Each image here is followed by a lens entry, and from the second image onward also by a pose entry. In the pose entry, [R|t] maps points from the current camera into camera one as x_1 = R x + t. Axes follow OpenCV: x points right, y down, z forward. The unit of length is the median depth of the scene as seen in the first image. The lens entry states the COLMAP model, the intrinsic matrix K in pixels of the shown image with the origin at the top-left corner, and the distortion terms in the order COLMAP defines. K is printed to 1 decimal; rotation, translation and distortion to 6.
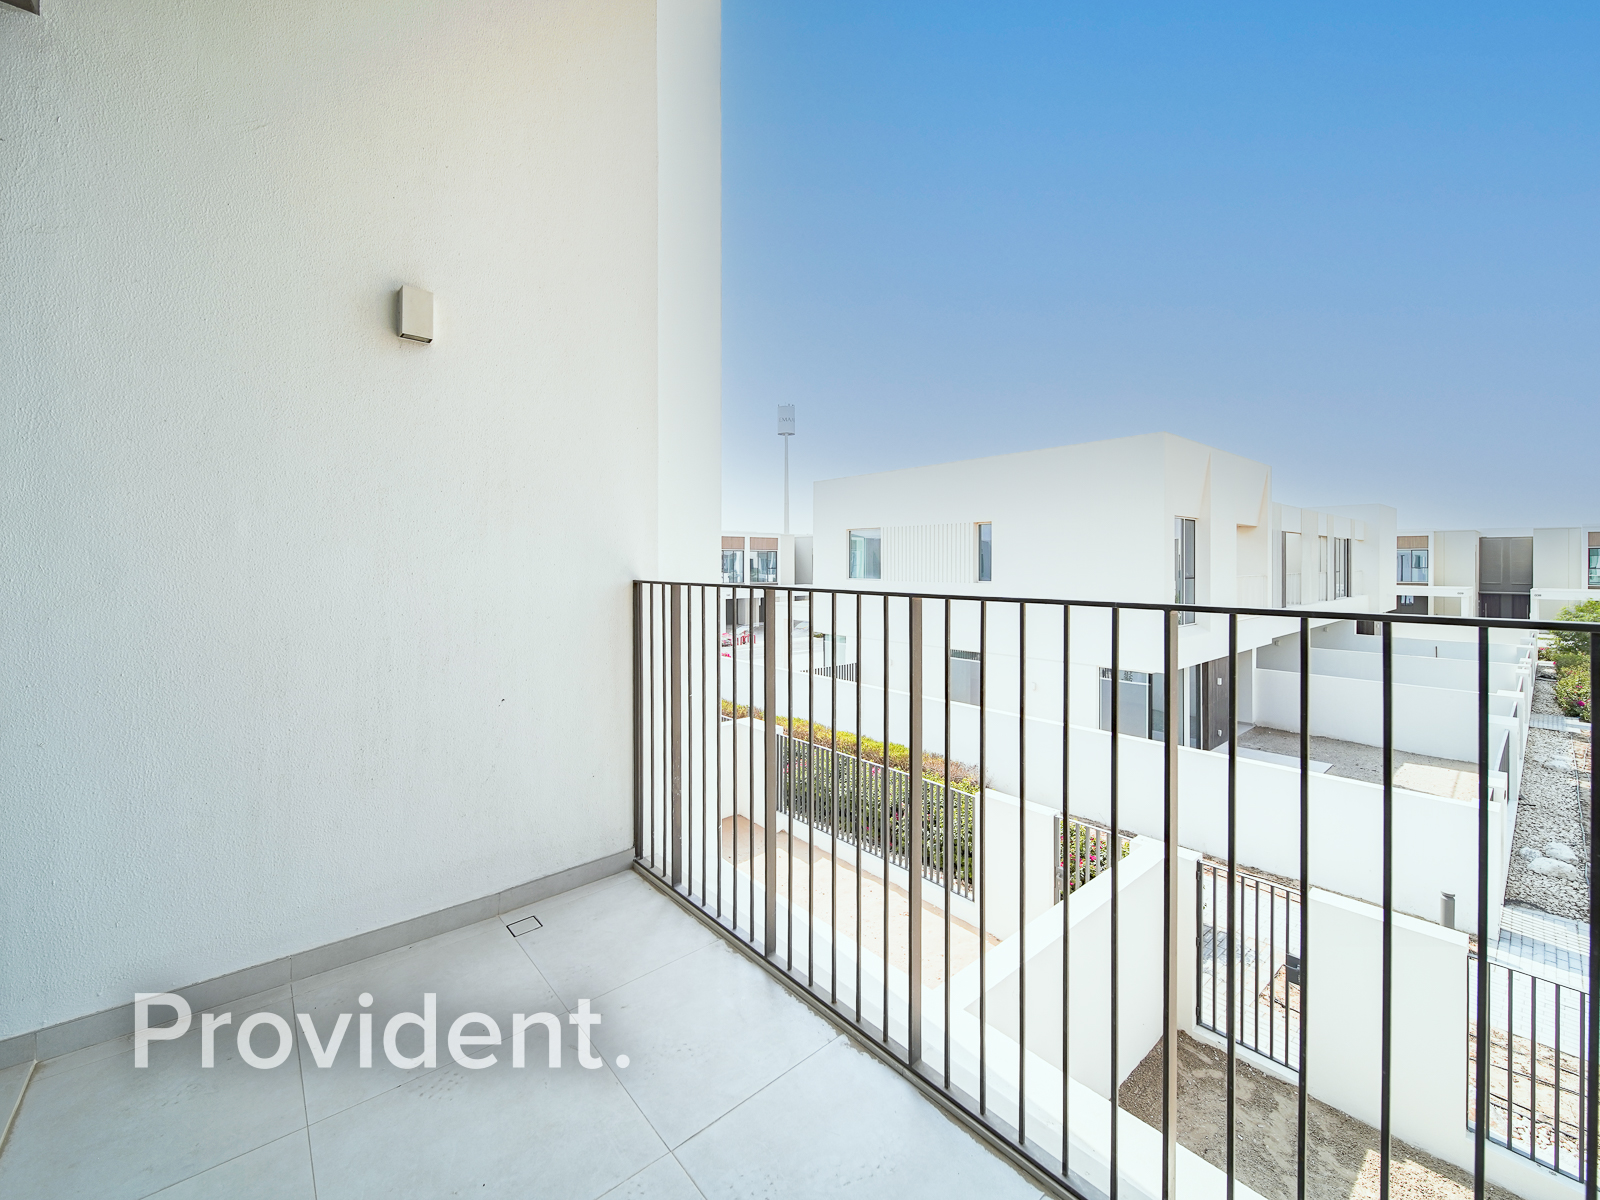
lens RADIAL K [[652.6, 0, 837.3], [0, 652.6, 553.2], [0, 0, 1]] dist [0.002676, -0.001789]
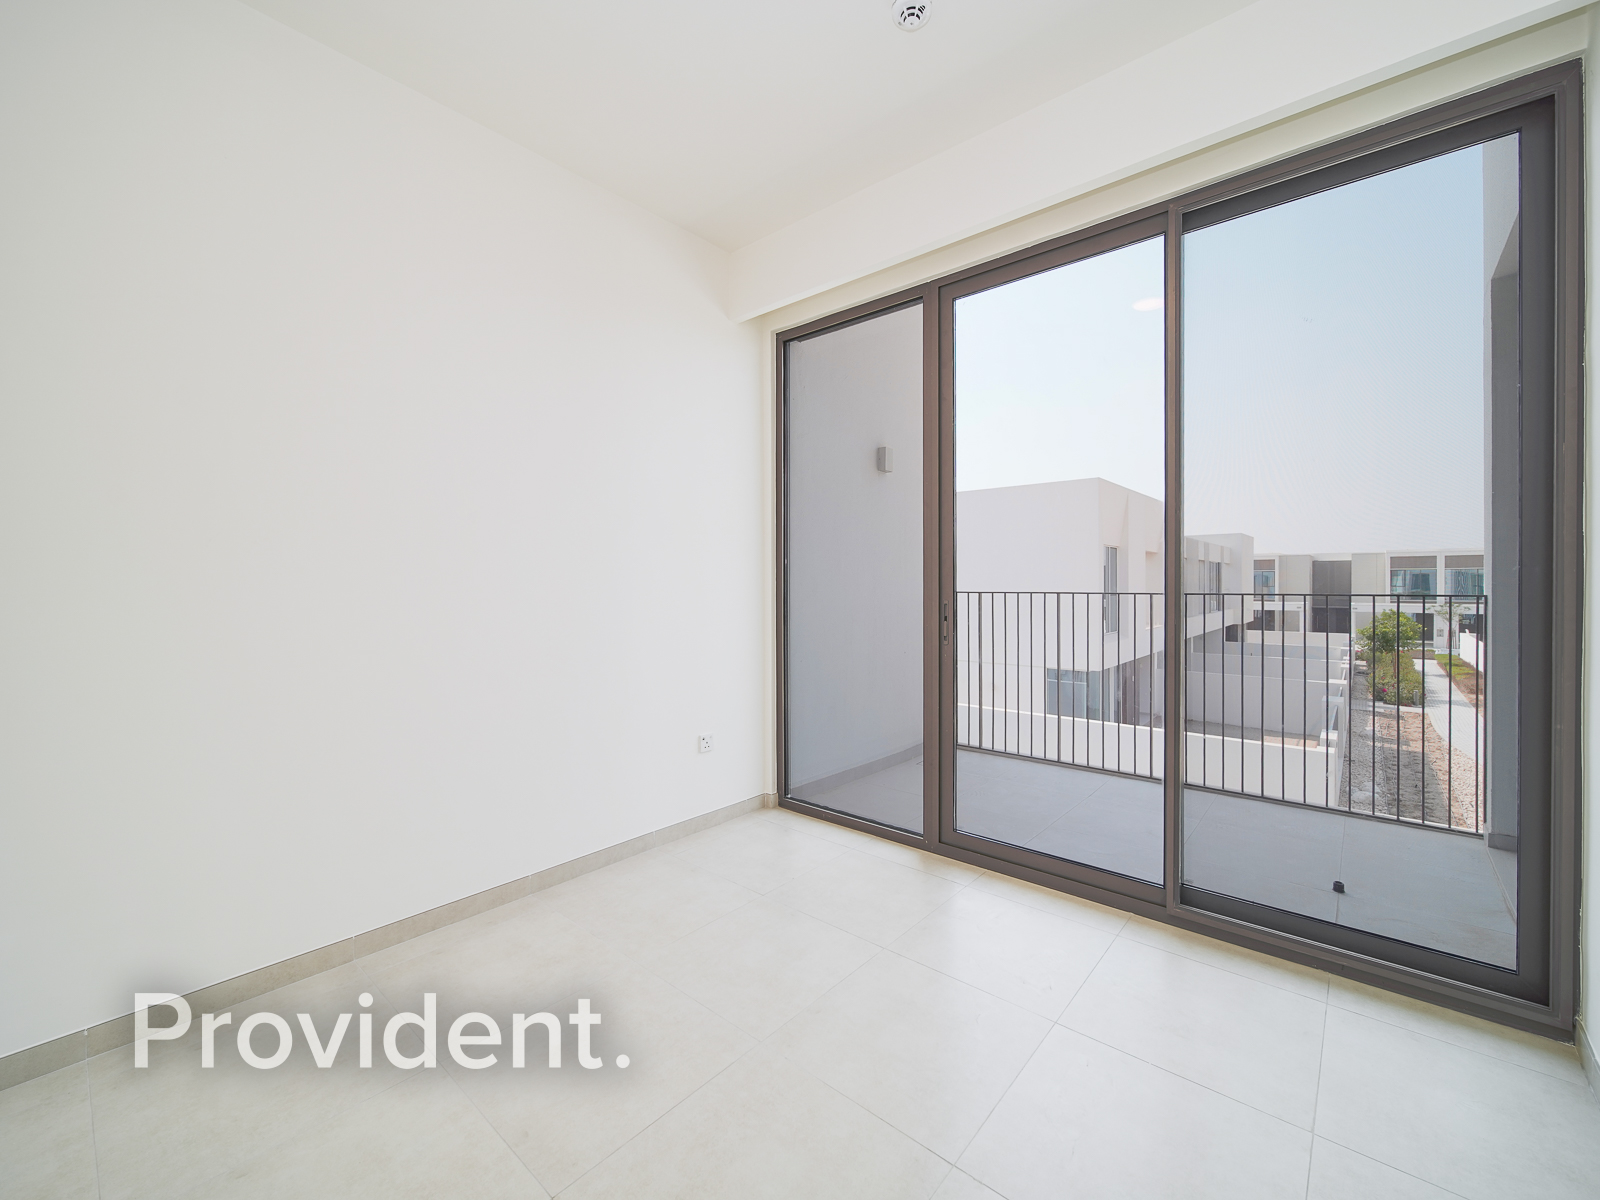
lens RADIAL K [[652.6, 0, 832.5], [0, 652.6, 581.0], [0, 0, 1]] dist [0.002676, -0.001789]
pose [[0.989511, 0.003058, 0.144427, -0.110505], [-0.005361, 0.999865, 0.015557, -0.001876], [-0.144360, -0.016168, 0.989393, -0.100985]]
